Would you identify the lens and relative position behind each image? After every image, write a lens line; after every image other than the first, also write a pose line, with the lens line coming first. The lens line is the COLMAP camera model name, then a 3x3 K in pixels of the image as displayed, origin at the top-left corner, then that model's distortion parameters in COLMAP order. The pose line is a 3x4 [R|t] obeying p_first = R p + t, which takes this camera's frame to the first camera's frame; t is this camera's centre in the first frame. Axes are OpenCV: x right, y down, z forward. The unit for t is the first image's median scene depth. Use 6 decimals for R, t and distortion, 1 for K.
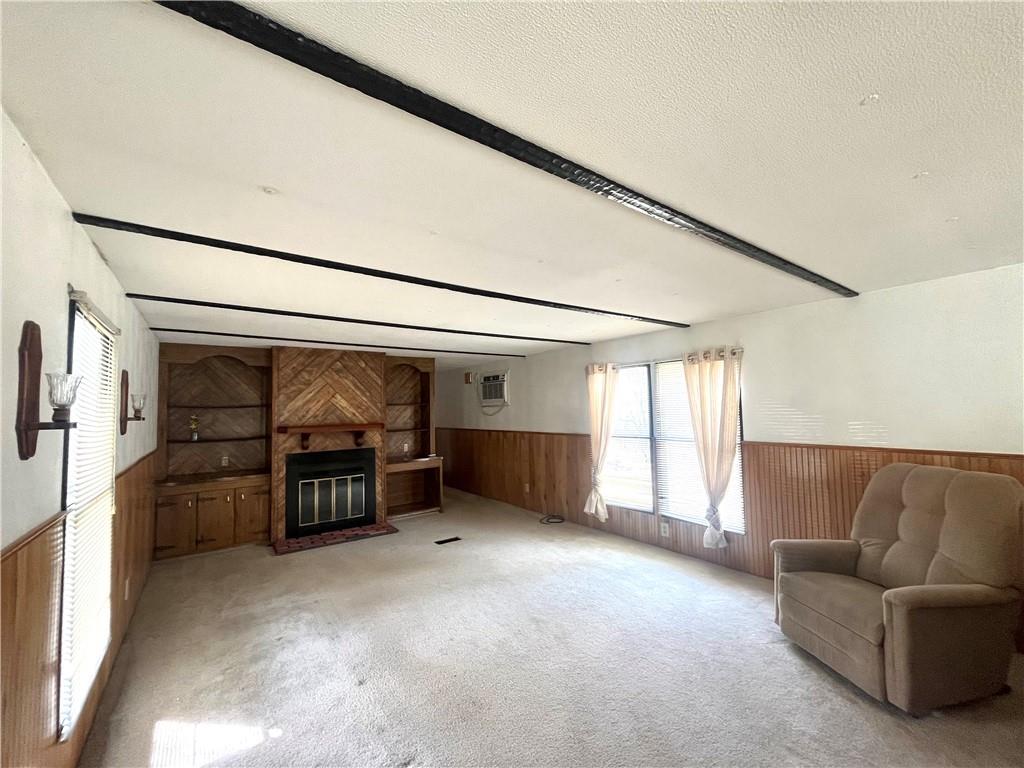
lens RADIAL K [[413.9, 0, 512.0], [0, 413.9, 384.0], [0, 0, 1]] dist [-0.001065, -0.000337]
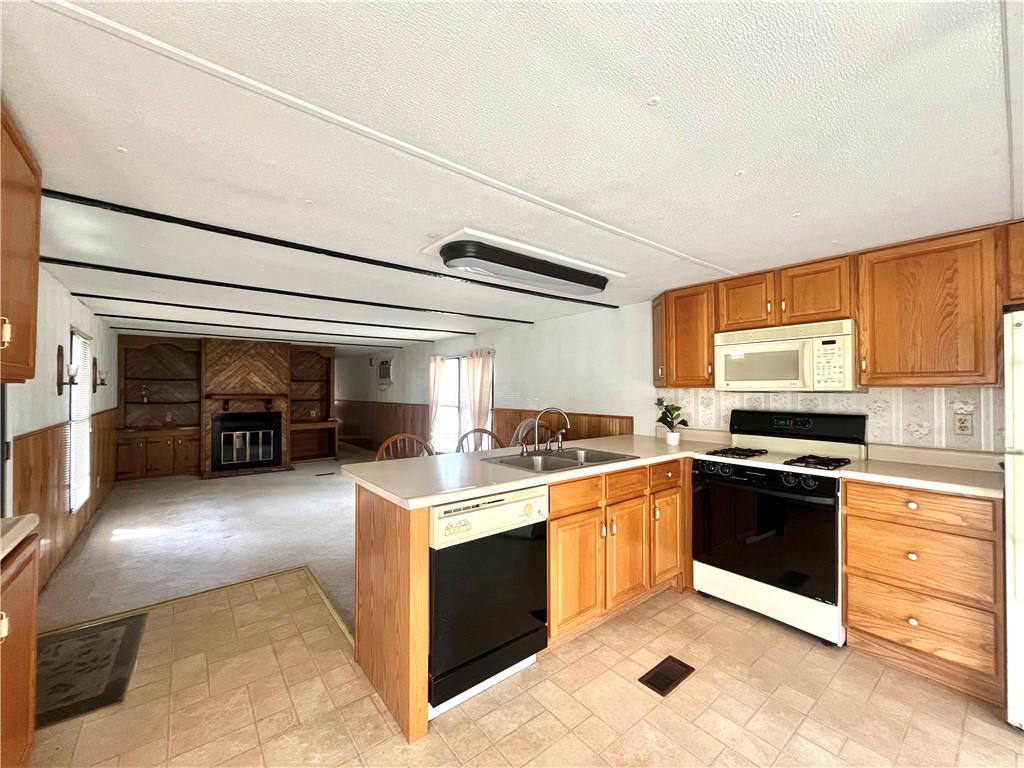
lens RADIAL K [[413.9, 0, 512.0], [0, 413.9, 384.0], [0, 0, 1]] dist [-0.001065, -0.000337]
pose [[0.998798, 0.021958, 0.043813, 0.421675], [-0.023916, 0.998714, 0.044695, -0.021504], [-0.042775, -0.045689, 0.998039, -0.462386]]
